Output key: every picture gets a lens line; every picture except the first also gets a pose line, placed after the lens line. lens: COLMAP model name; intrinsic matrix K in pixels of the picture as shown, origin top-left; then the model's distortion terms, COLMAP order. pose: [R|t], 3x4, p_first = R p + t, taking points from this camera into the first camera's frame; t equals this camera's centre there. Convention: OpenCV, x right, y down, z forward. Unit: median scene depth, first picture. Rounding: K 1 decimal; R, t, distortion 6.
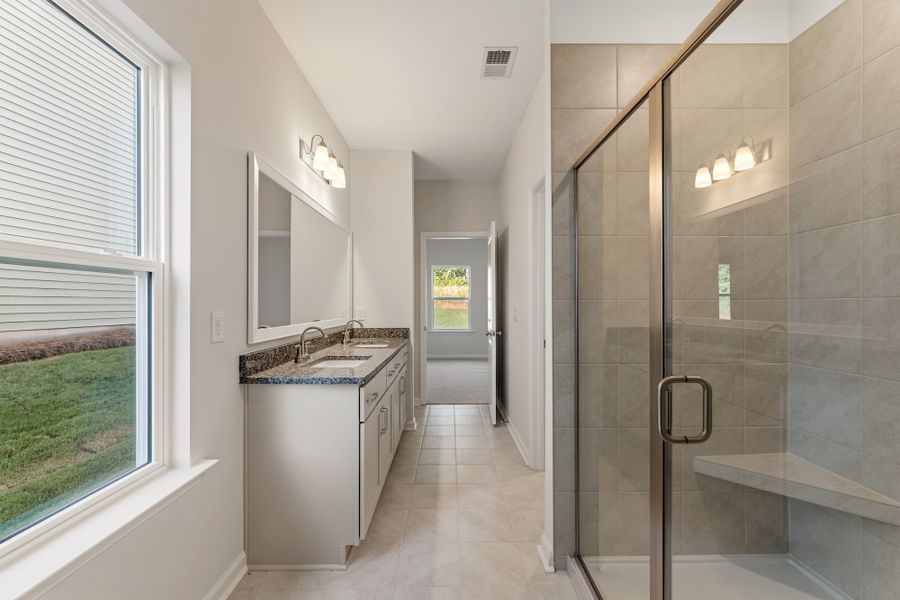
lens RADIAL K [[362.2, 0, 451.0], [0, 362.2, 300.7], [0, 0, 1]] dist [0.000004, -0.000050]
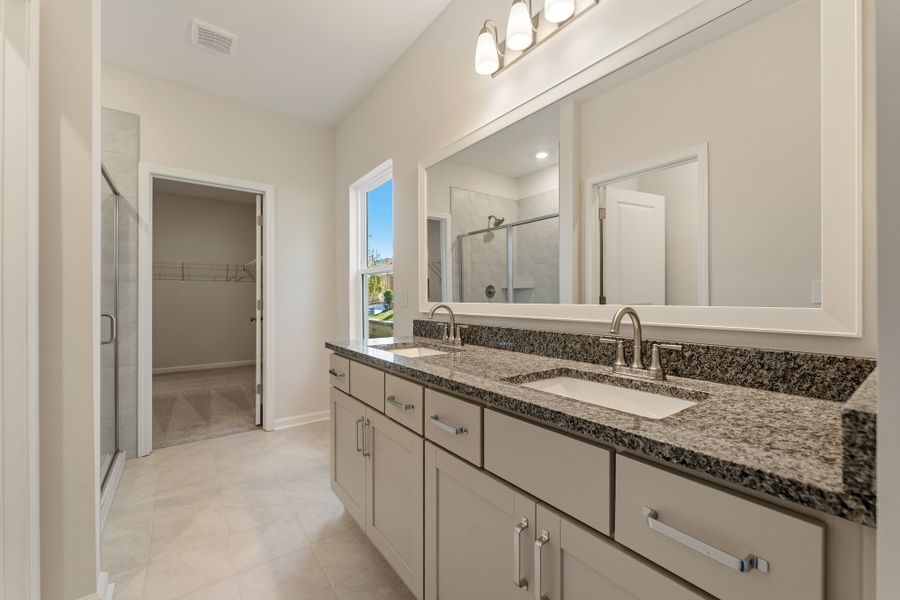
lens RADIAL K [[362.2, 0, 454.9], [0, 362.2, 302.3], [0, 0, 1]] dist [0.000004, -0.000050]
pose [[-0.800878, 0.002237, -0.598824, 0.111897], [0.002010, 0.999997, 0.001047, 0.073659], [0.598825, -0.000365, -0.800880, 1.934106]]
